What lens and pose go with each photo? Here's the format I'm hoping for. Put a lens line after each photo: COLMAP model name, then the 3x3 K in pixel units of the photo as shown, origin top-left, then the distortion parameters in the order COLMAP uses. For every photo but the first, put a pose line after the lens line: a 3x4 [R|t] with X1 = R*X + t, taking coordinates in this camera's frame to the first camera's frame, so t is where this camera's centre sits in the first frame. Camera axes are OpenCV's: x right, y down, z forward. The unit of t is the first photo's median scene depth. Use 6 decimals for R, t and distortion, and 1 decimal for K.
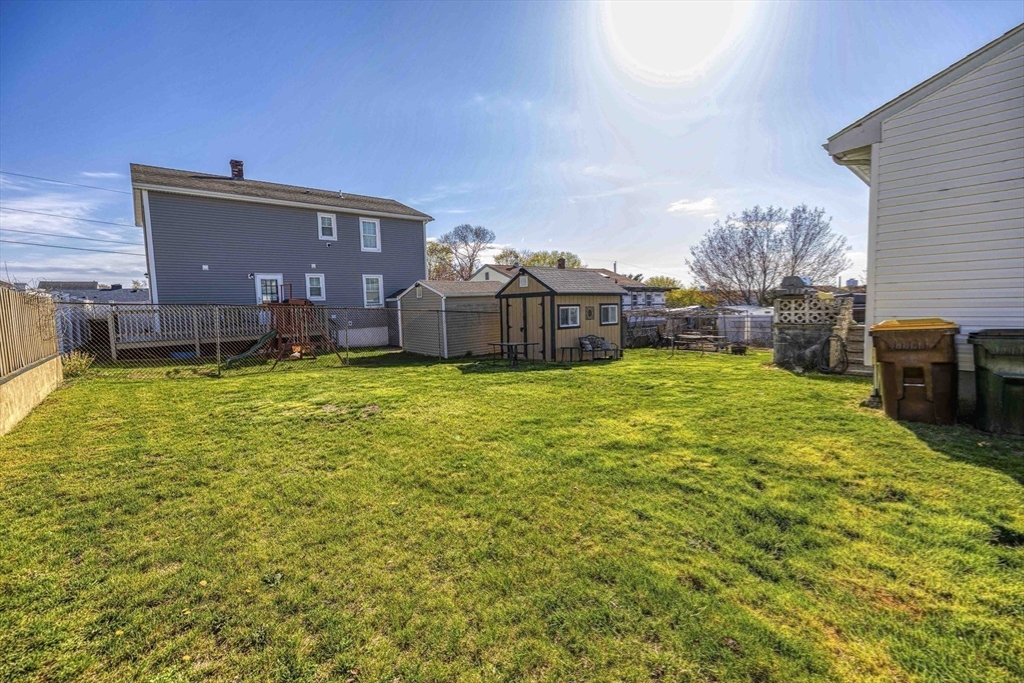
lens RADIAL K [[431.1, 0, 507.2], [0, 431.1, 336.7], [0, 0, 1]] dist [0.001627, 0.000211]
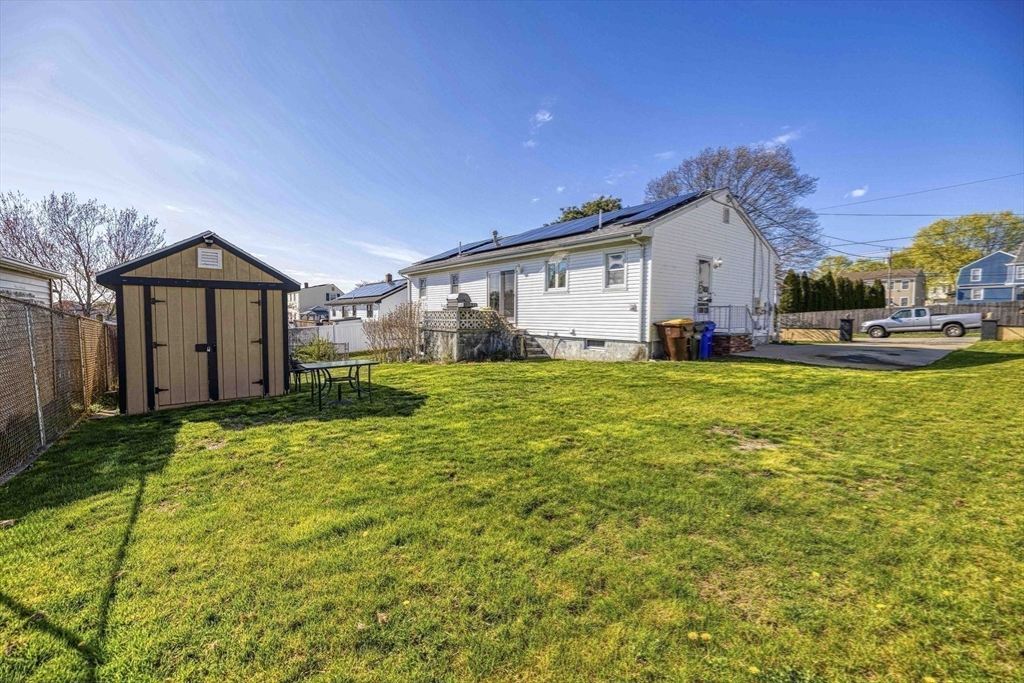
lens RADIAL K [[431.1, 0, 507.2], [0, 431.1, 336.7], [0, 0, 1]] dist [0.001627, 0.000211]
pose [[0.054172, -0.016404, 0.998397, -0.501432], [0.067958, 0.997607, 0.012704, -0.012305], [-0.996216, 0.067161, 0.055157, 0.628309]]
